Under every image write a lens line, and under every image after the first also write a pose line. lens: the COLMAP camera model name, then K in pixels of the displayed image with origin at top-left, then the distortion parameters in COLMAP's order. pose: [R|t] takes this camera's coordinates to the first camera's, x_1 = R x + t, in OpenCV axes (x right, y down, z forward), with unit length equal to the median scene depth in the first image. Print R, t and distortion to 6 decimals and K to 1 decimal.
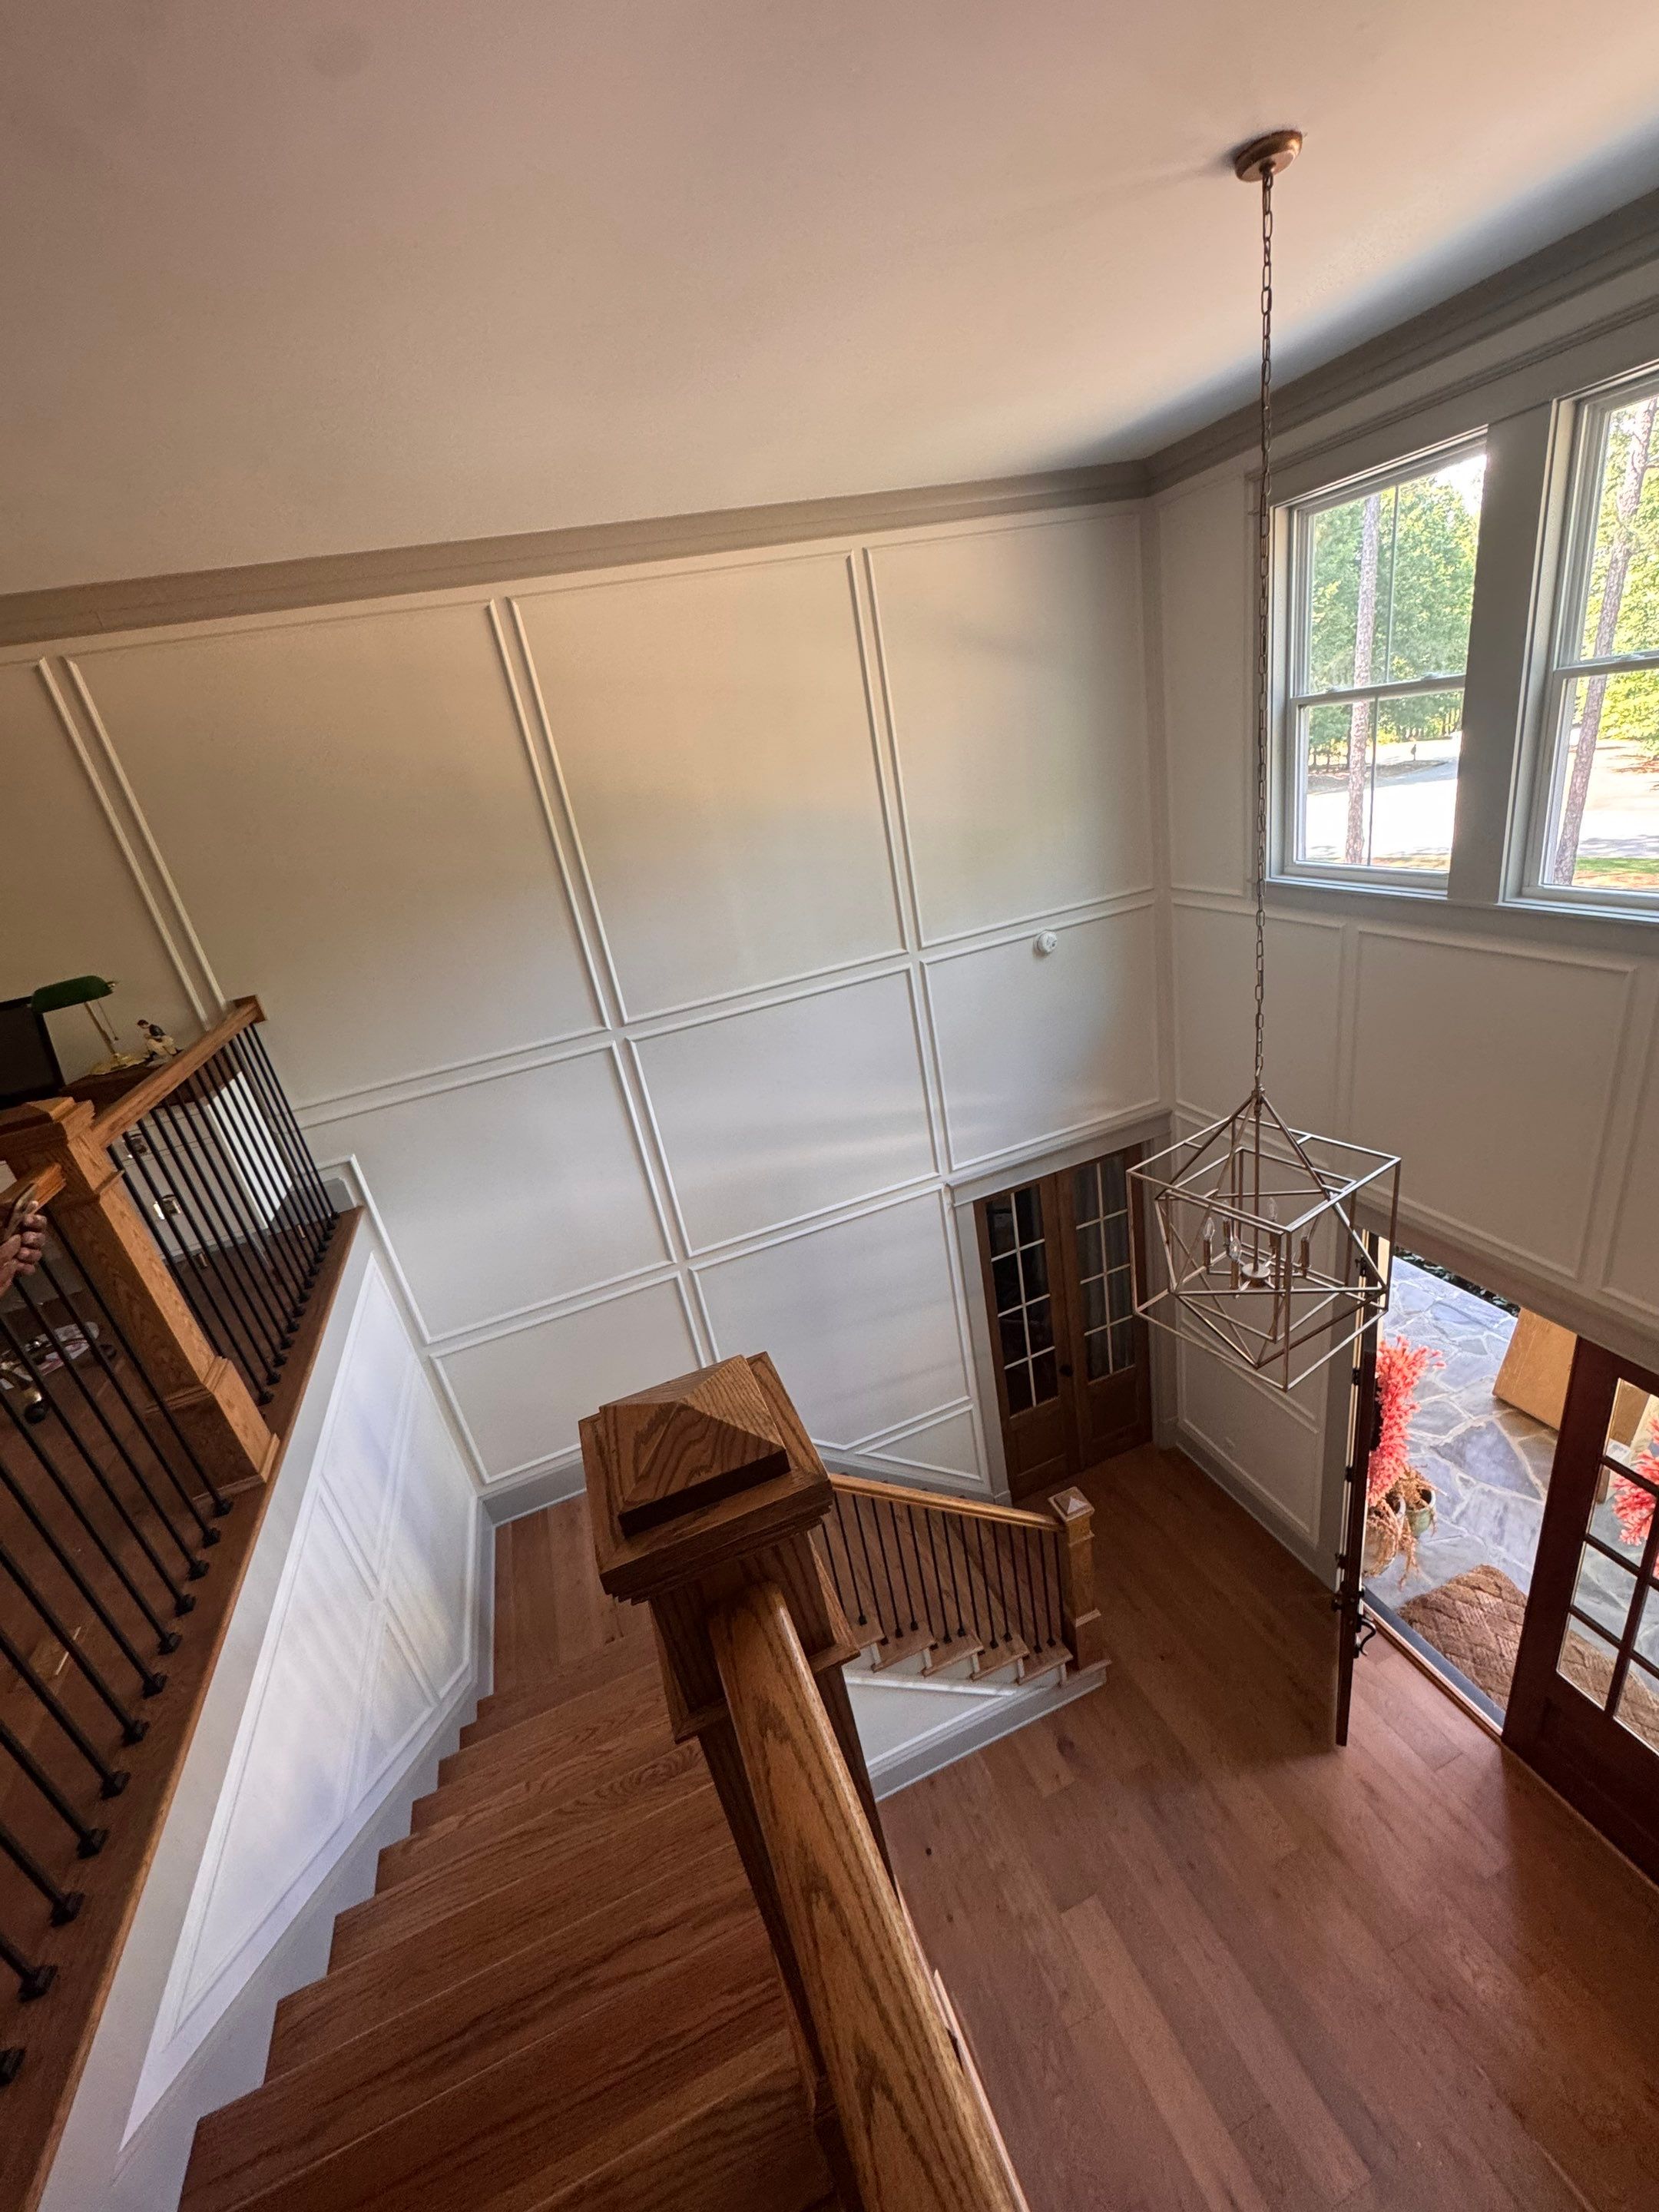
lens RADIAL K [[884.6, 0, 830.7], [0, 884.6, 1104.7], [0, 0, 1]] dist [-0.002323, 0.000111]
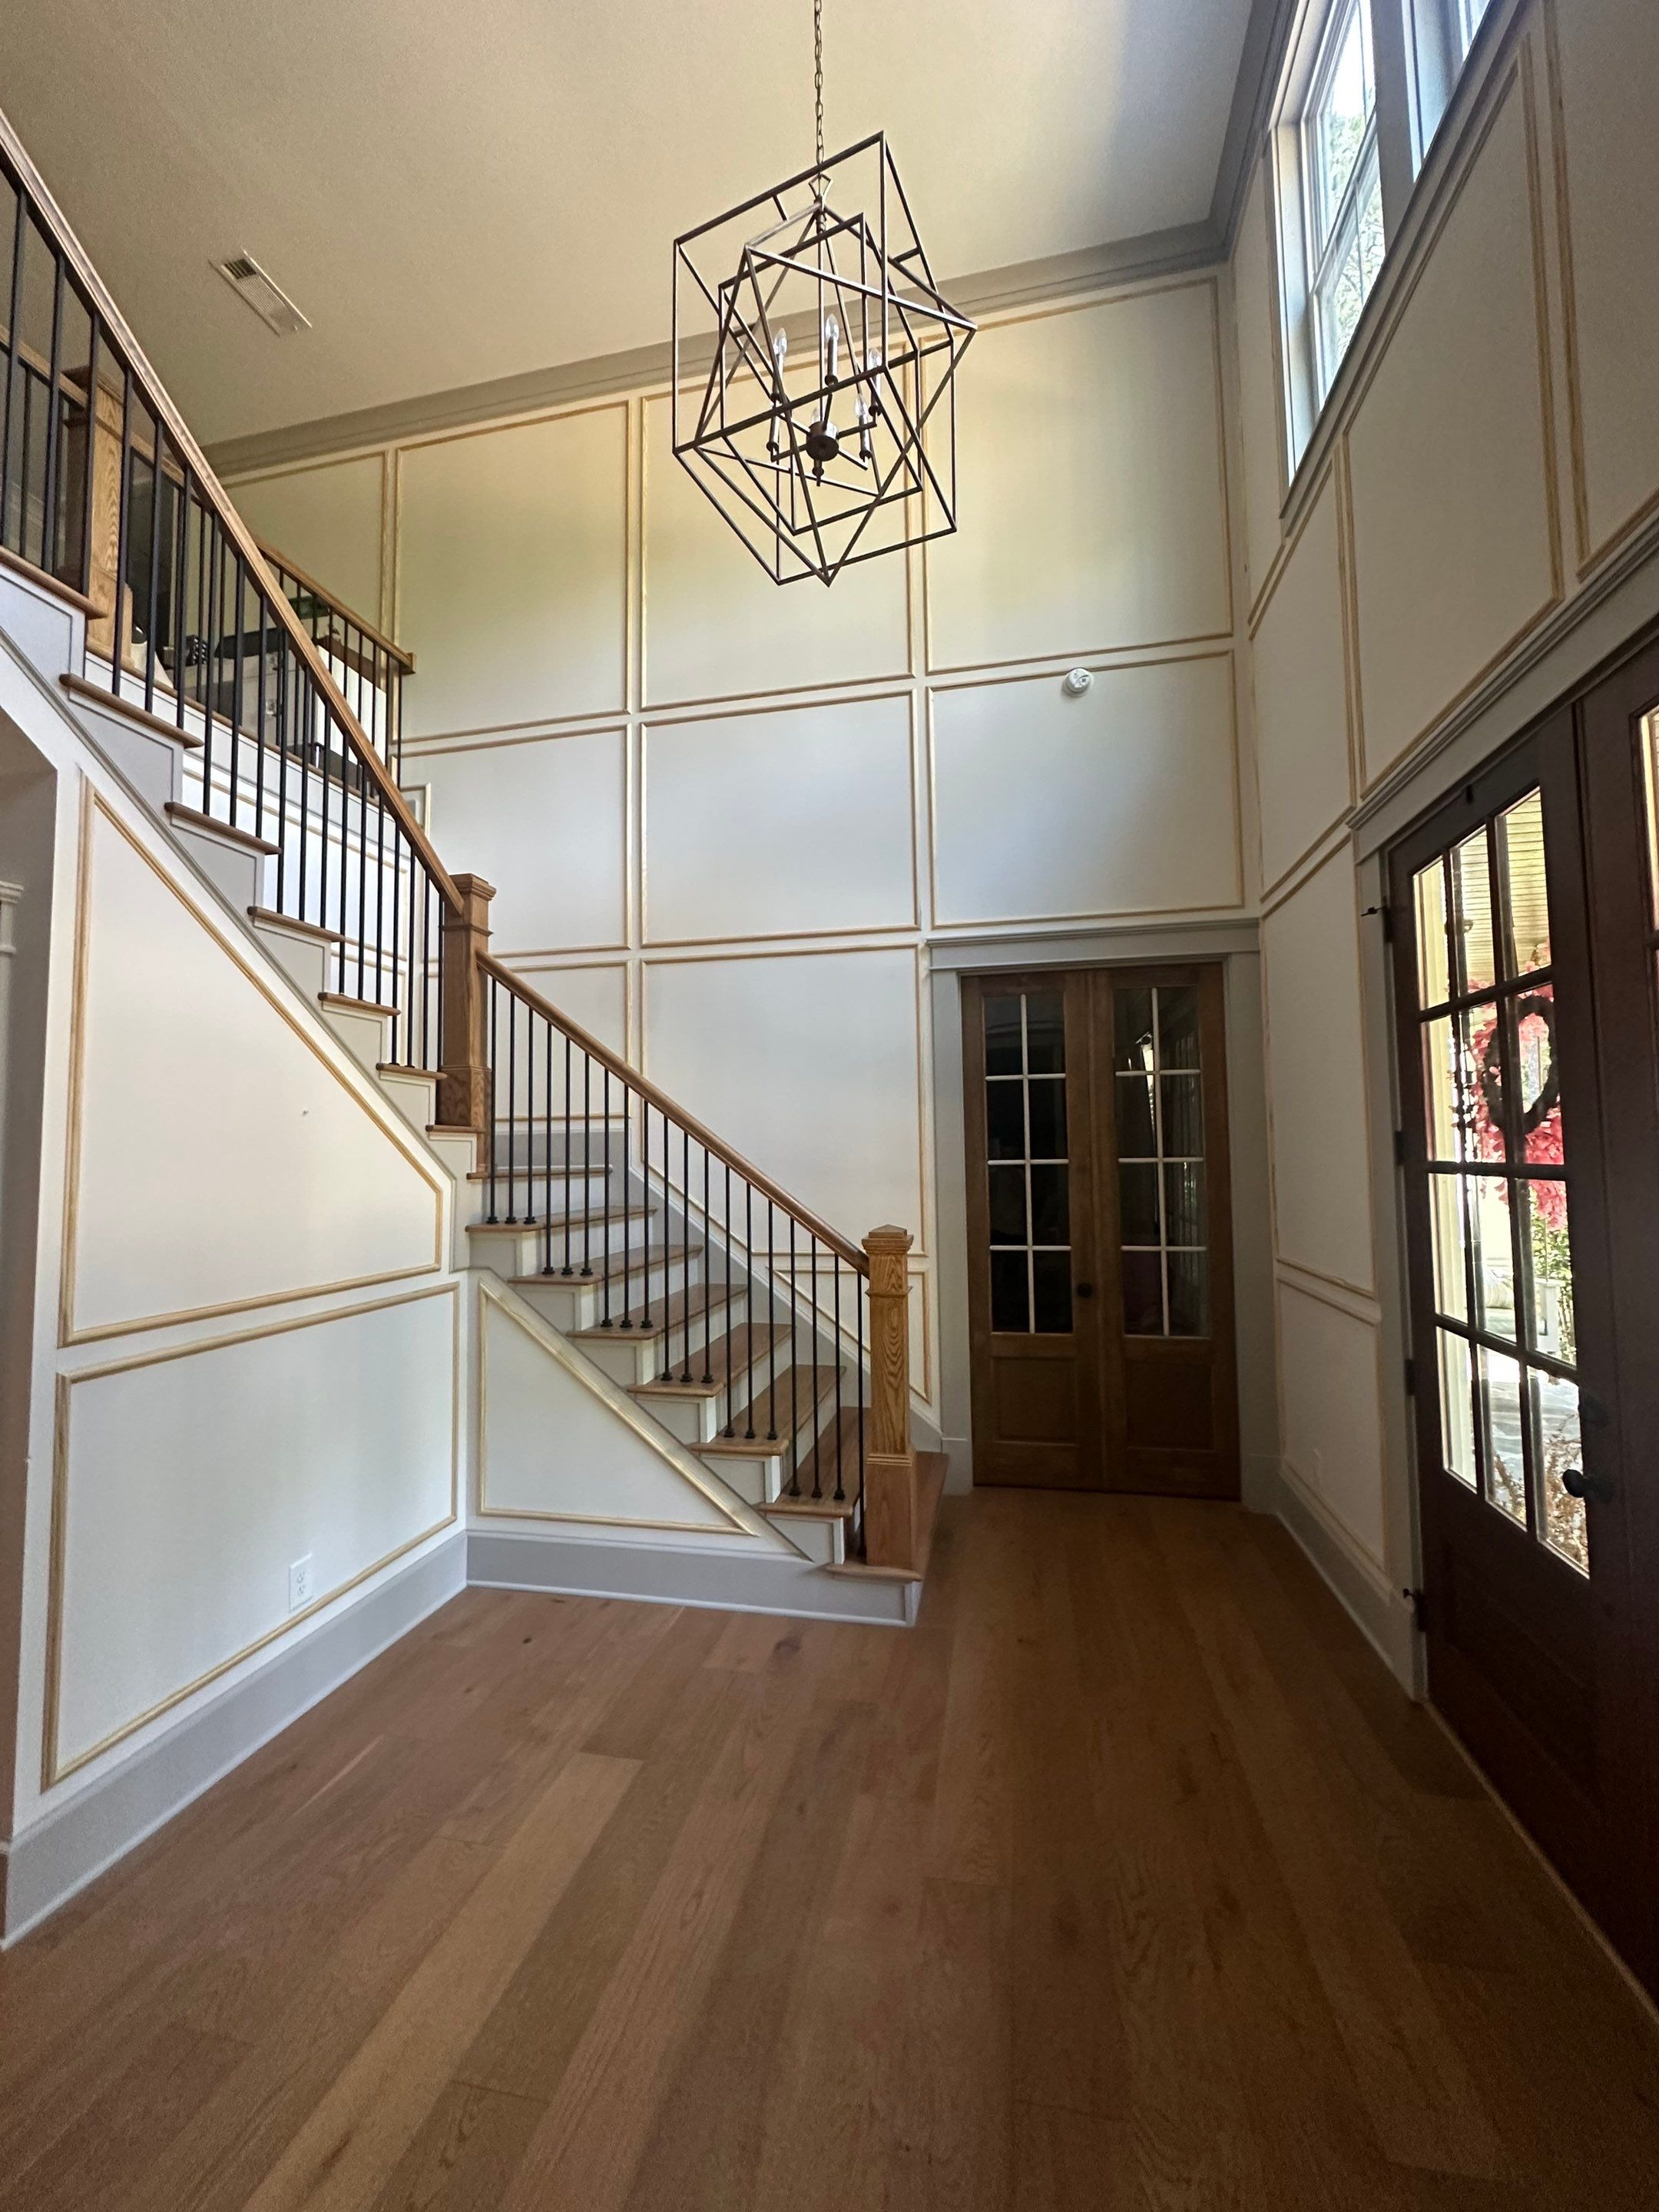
lens RADIAL K [[884.6, 0, 830.7], [0, 884.6, 1104.7], [0, 0, 1]] dist [-0.002323, 0.000111]
pose [[0.840919, 0.129049, -0.525549, 0.613610], [-0.320271, 0.901493, -0.291097, 0.599201], [0.436213, 0.413107, 0.799413, 0.388419]]
